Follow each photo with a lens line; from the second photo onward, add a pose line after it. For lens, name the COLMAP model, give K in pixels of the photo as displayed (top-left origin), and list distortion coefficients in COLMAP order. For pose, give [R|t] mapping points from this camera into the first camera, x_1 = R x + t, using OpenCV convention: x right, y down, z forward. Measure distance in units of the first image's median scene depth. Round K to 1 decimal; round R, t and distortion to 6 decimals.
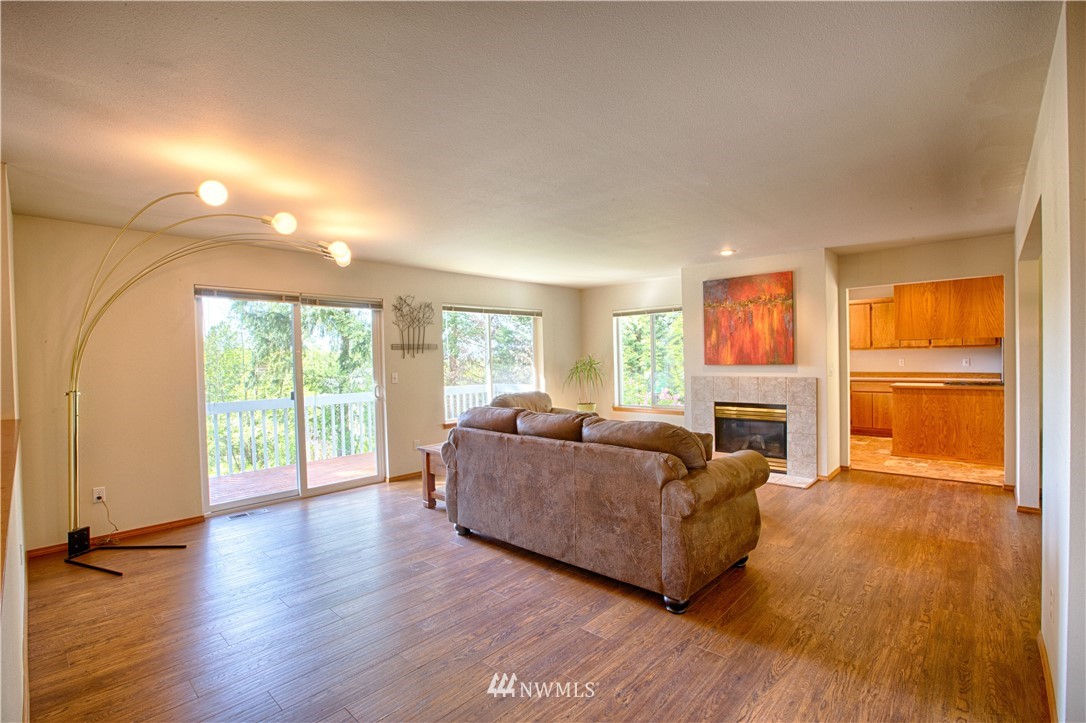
lens RADIAL K [[496.6, 0, 545.2], [0, 496.6, 364.8], [0, 0, 1]] dist [-0.037107, 0.010082]
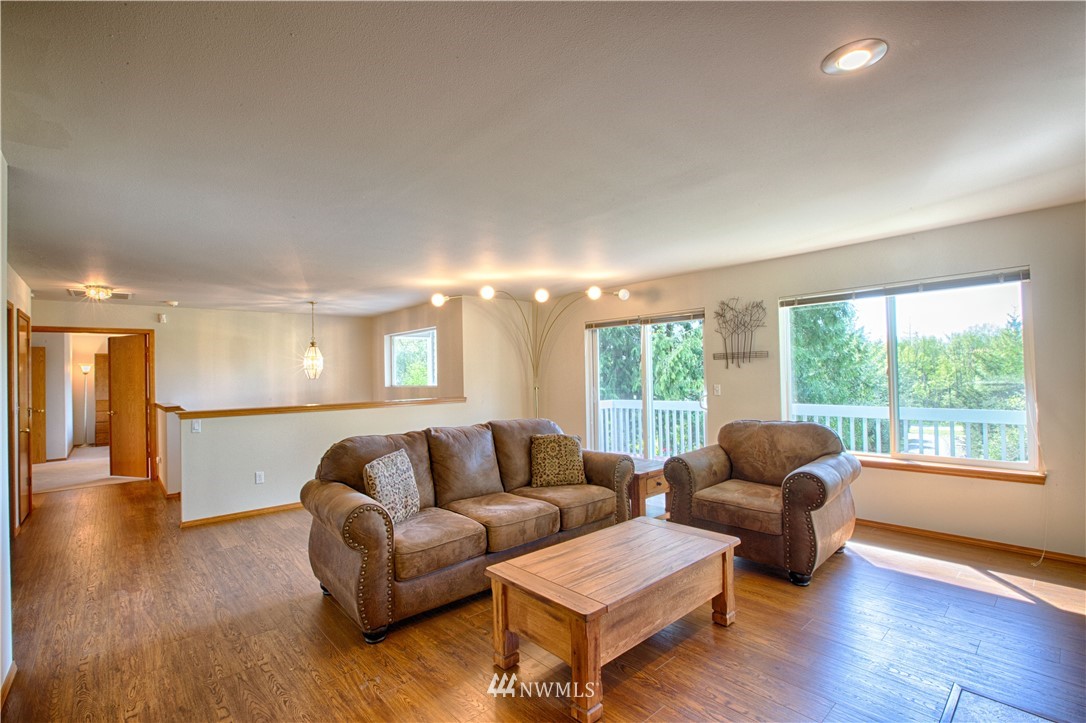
lens RADIAL K [[496.6, 0, 545.2], [0, 496.6, 364.8], [0, 0, 1]] dist [-0.037107, 0.010082]
pose [[-0.100916, 0.007065, -0.994870, 0.688065], [0.006942, 0.999955, 0.006397, -0.030034], [0.994871, -0.006261, -0.100960, 0.806613]]
